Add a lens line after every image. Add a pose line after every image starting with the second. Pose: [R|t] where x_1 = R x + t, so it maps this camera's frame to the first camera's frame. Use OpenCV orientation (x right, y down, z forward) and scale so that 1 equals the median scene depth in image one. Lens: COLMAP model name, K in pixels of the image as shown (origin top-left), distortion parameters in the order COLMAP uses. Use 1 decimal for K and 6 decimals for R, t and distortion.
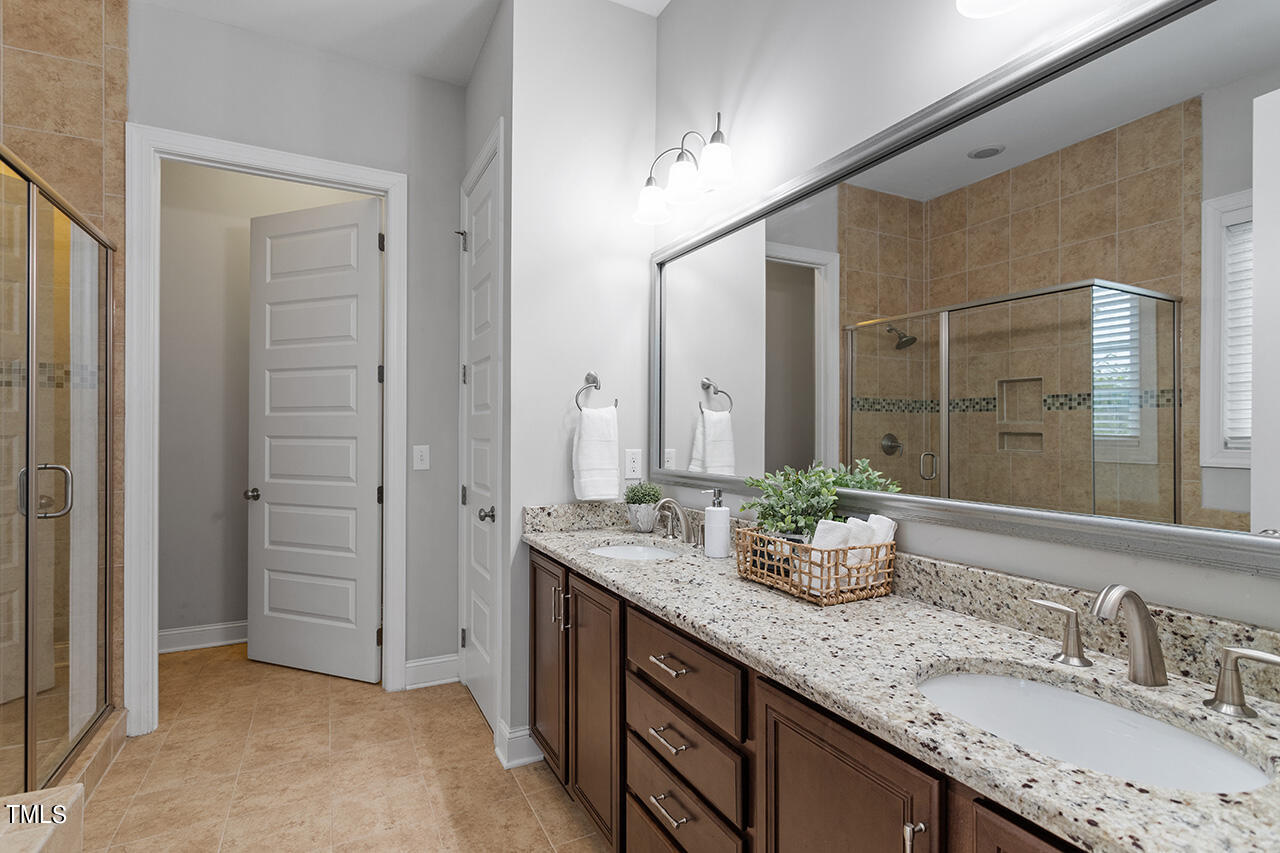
lens RADIAL K [[603.9, 0, 638.7], [0, 603.9, 426.0], [0, 0, 1]] dist [0.003444, 0.000658]
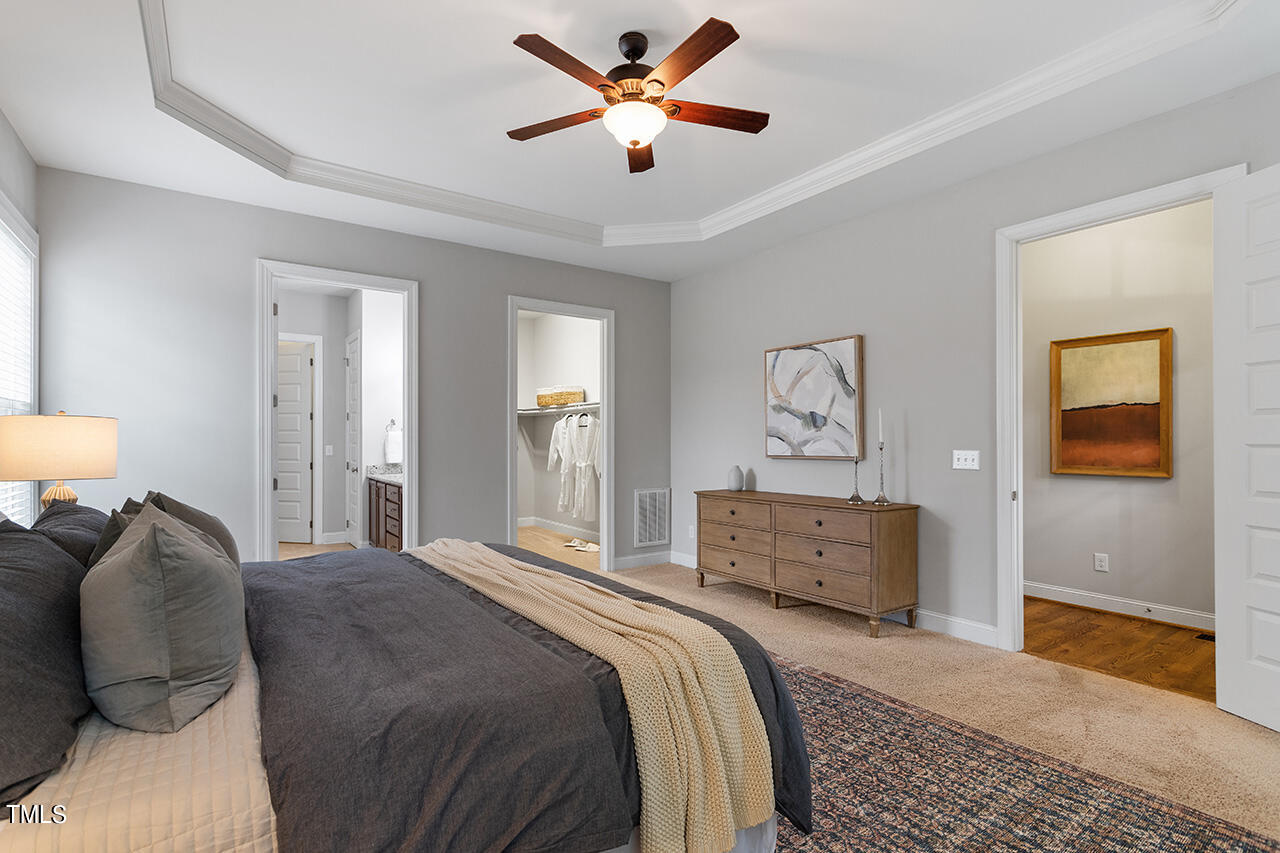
lens RADIAL K [[603.9, 0, 637.1], [0, 603.9, 432.9], [0, 0, 1]] dist [0.003444, 0.000658]
pose [[0.991133, -0.004575, 0.132793, 0.573821], [0.004823, 0.999987, -0.001541, -0.009893], [-0.132784, 0.002168, 0.991143, -1.656323]]
